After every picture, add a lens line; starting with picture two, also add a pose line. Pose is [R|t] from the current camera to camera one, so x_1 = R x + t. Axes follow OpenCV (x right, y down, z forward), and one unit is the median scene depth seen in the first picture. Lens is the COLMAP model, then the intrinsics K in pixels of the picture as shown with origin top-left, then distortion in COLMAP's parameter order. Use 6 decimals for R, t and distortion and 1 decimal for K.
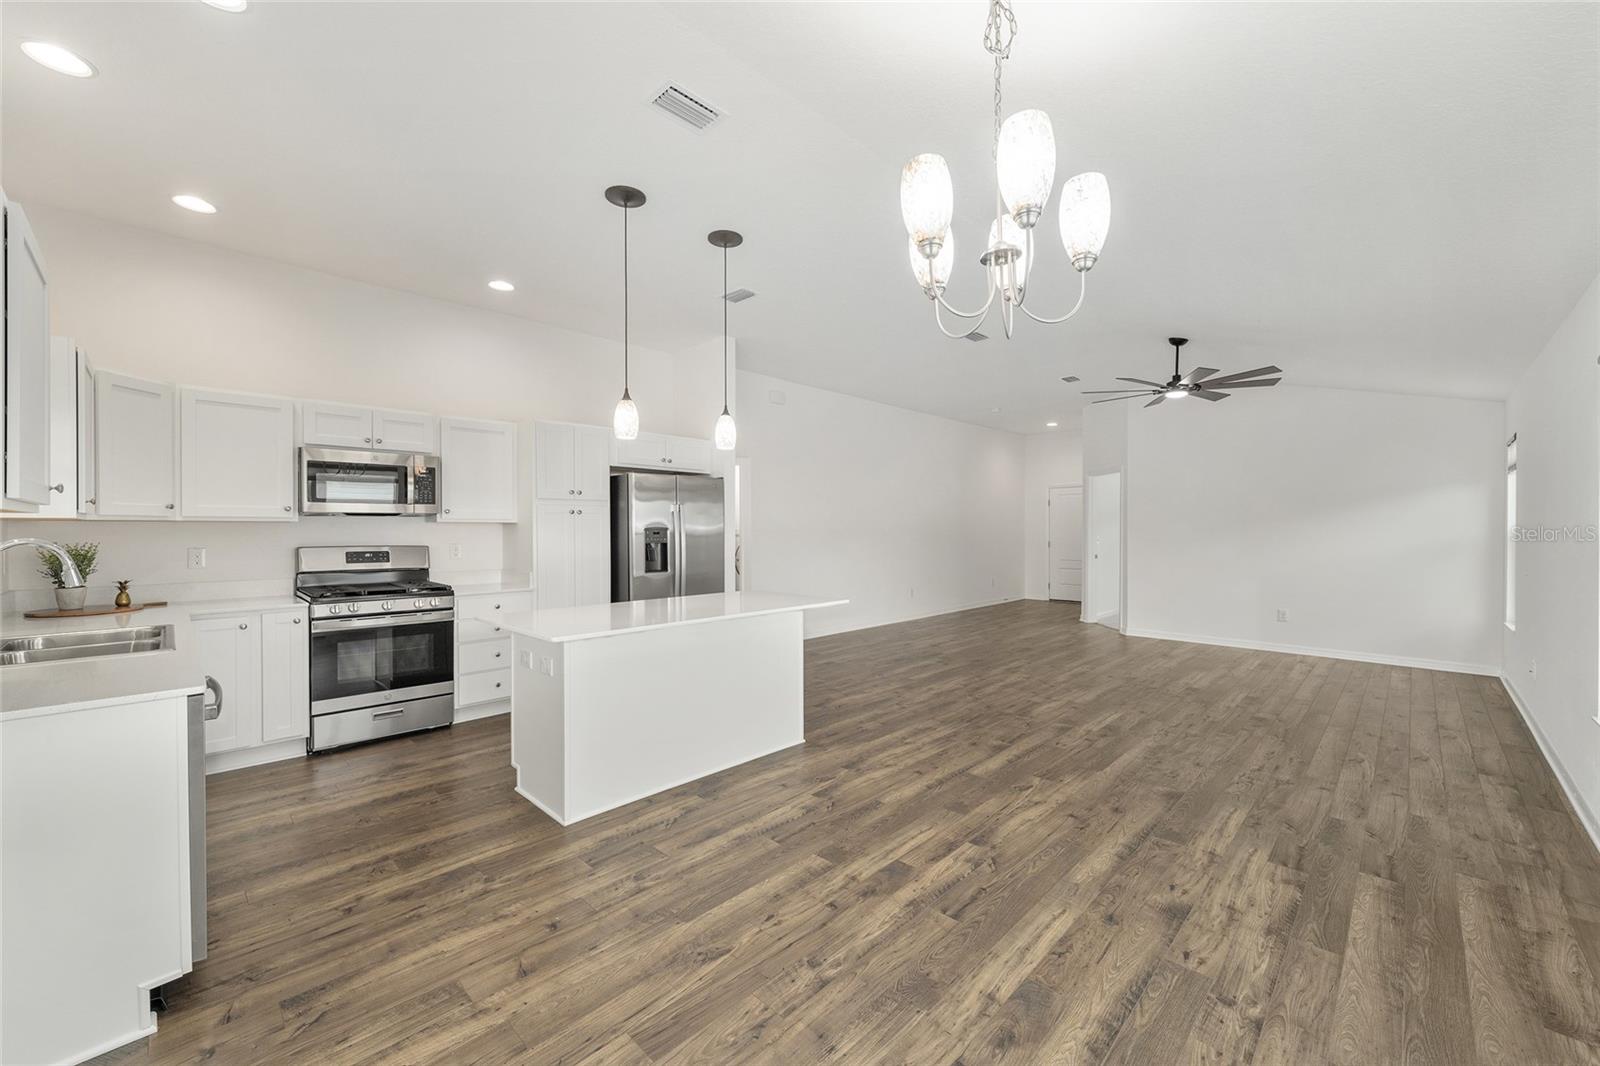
lens RADIAL K [[625.2, 0, 803.9], [0, 625.2, 529.8], [0, 0, 1]] dist [0.000045, 0.000496]
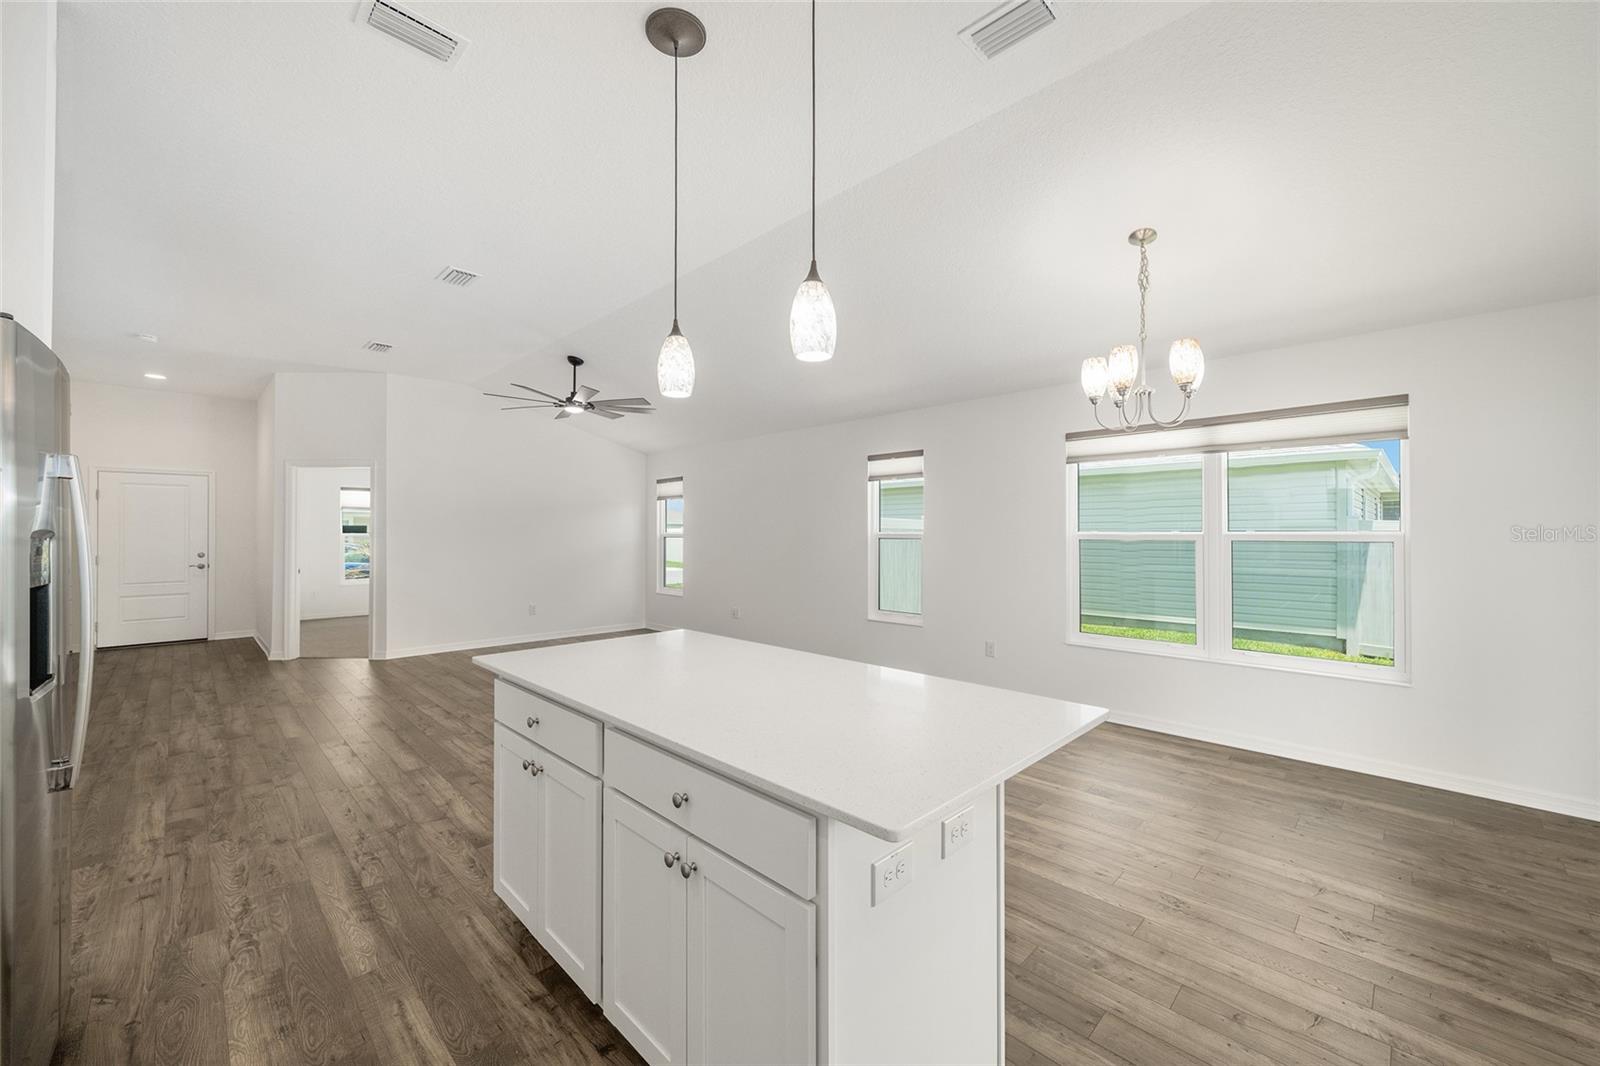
lens RADIAL K [[625.2, 0, 803.9], [0, 625.2, 529.8], [0, 0, 1]] dist [0.000045, 0.000496]
pose [[0.011336, 0.007059, 0.999911, -0.728770], [0.003764, 0.999968, -0.007102, -0.001427], [-0.999929, 0.003844, 0.011309, 0.920435]]
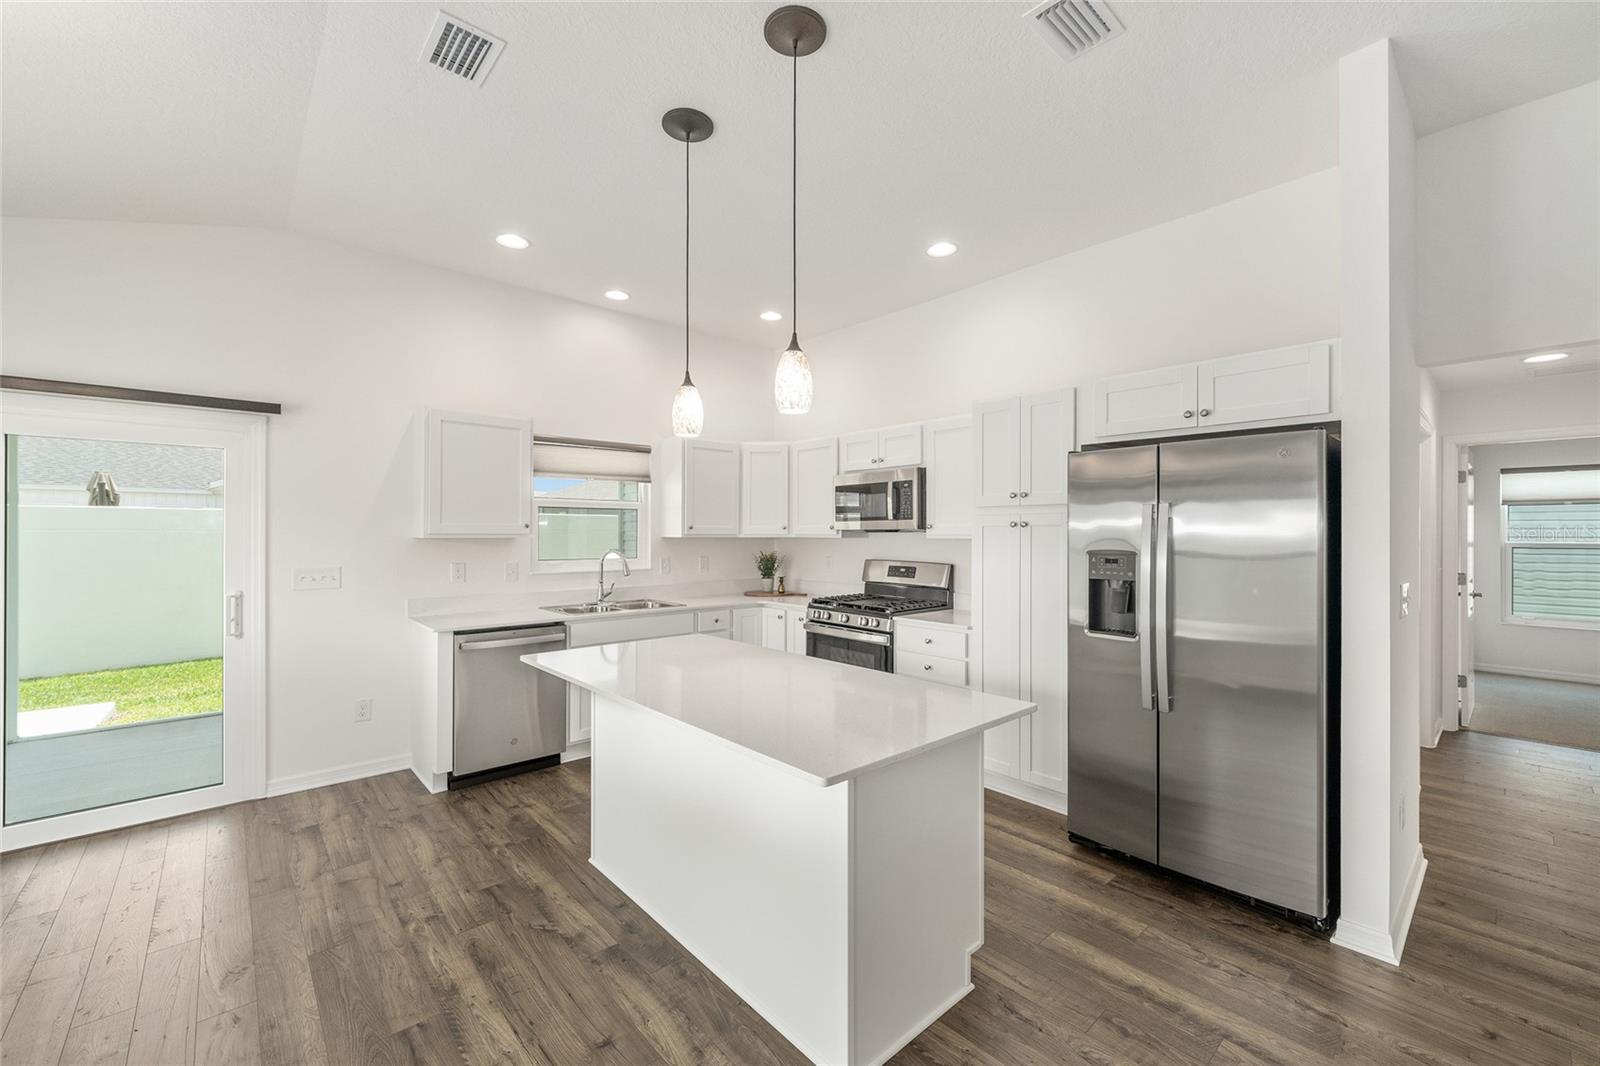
lens RADIAL K [[646.7, 0, 801.7], [0, 646.7, 533.1], [0, 0, 1]] dist [-0.000830, 0.000084]
pose [[-0.067010, 0.000707, -0.997752, 0.461782], [-0.003906, 0.999992, 0.000971, -0.025117], [0.997745, 0.003962, -0.067007, 1.097141]]
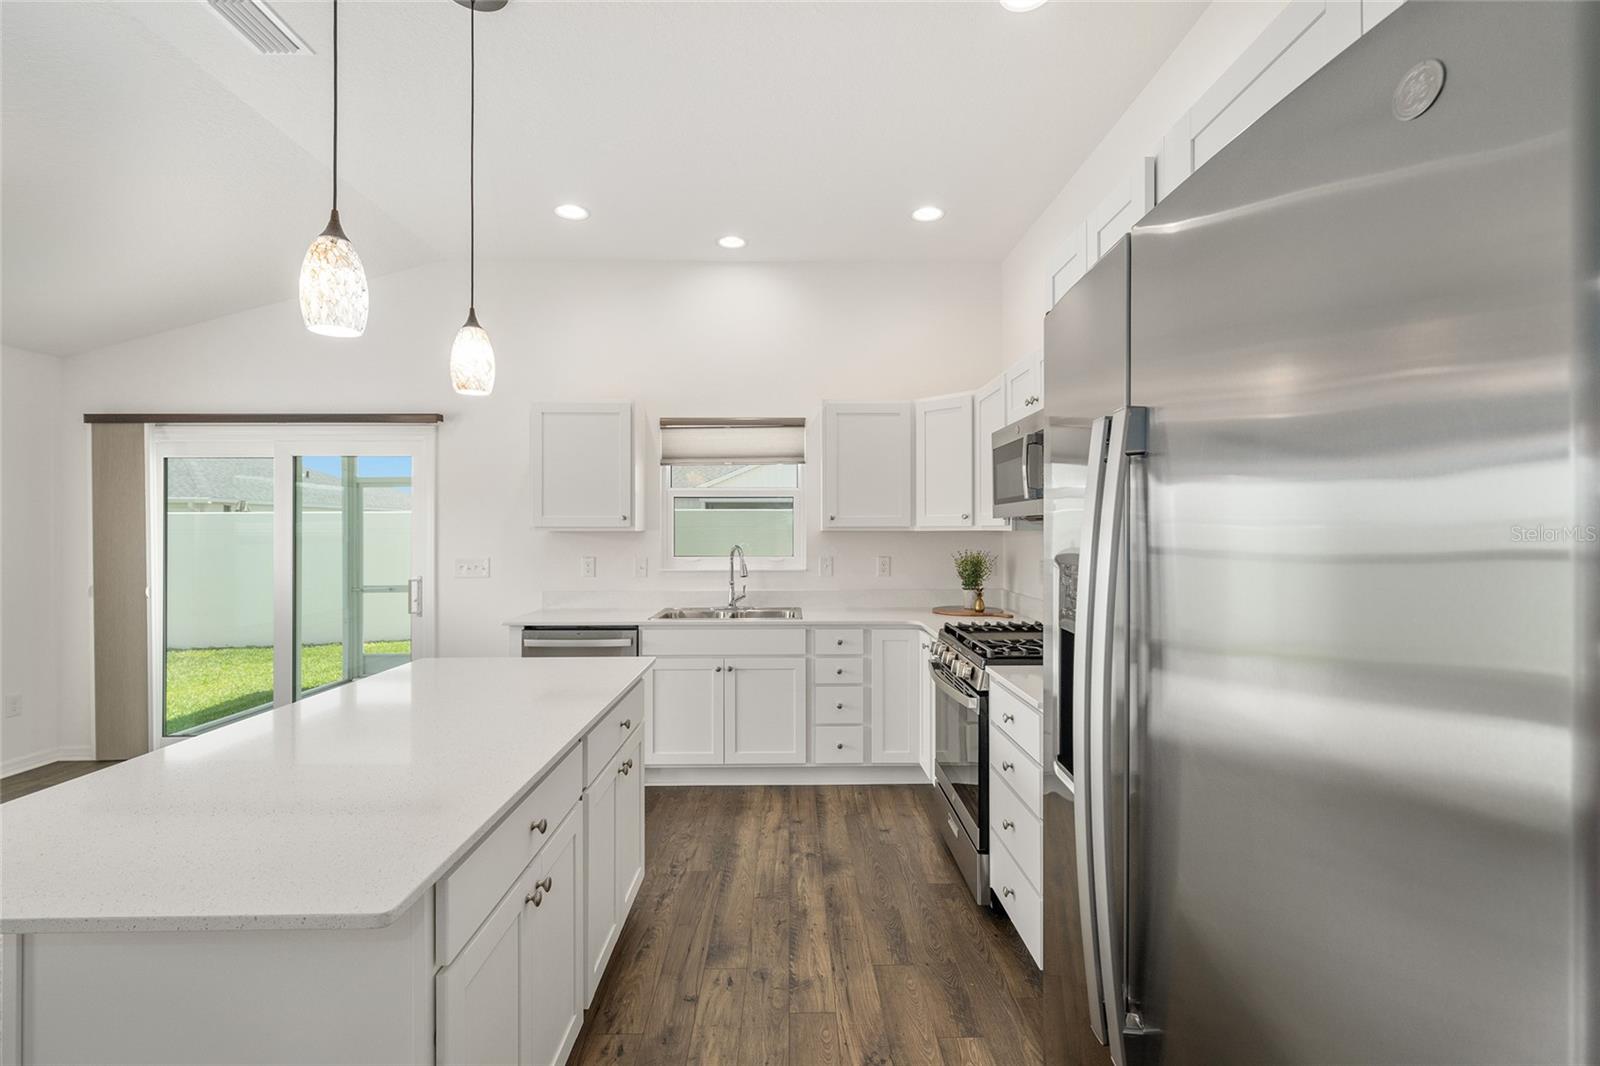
lens RADIAL K [[710.7, 0, 799.4], [0, 710.7, 526.5], [0, 0, 1]] dist [-0.000023, 0.000008]
pose [[-0.706037, -0.001245, -0.708174, -0.026702], [0.000846, 0.999996, -0.002603, -0.017917], [0.708174, -0.002437, -0.706033, 1.547737]]
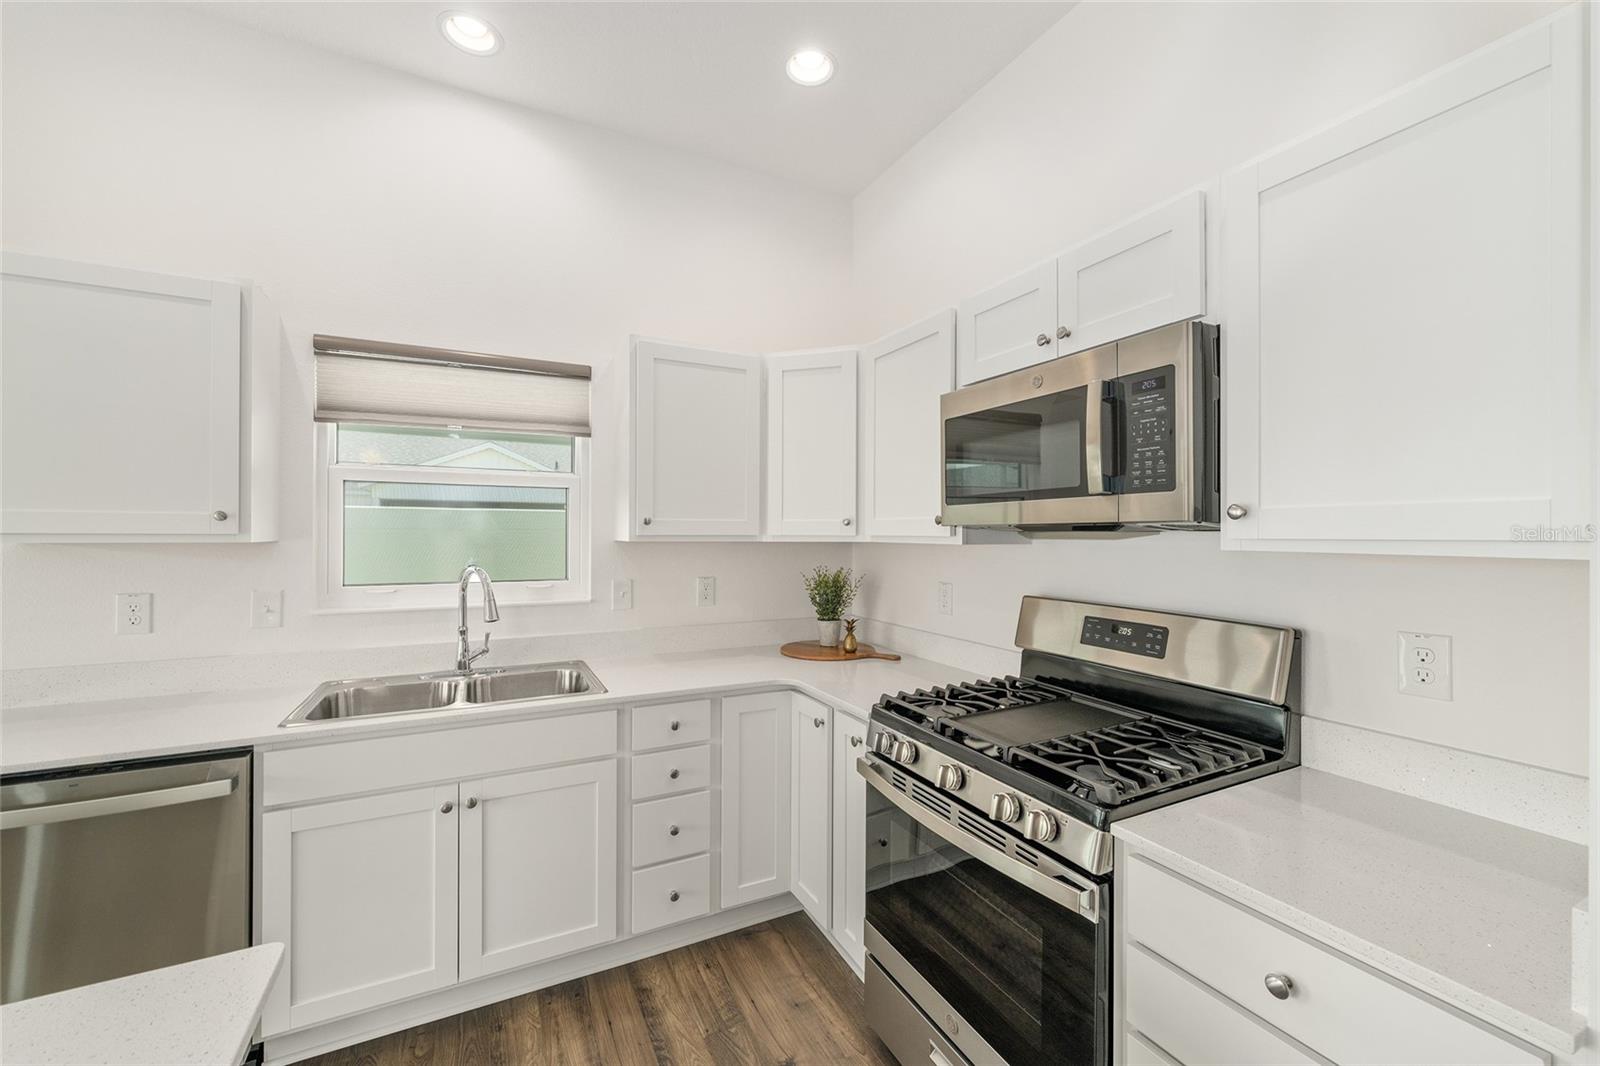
lens RADIAL K [[634.7, 0, 802.3], [0, 634.7, 531.8], [0, 0, 1]] dist [0.001451, -0.000180]
pose [[-0.319702, -0.001796, -0.947516, -0.310237], [-0.005572, 0.999984, -0.000016, -0.024986], [0.947502, 0.005274, -0.319707, 1.134296]]
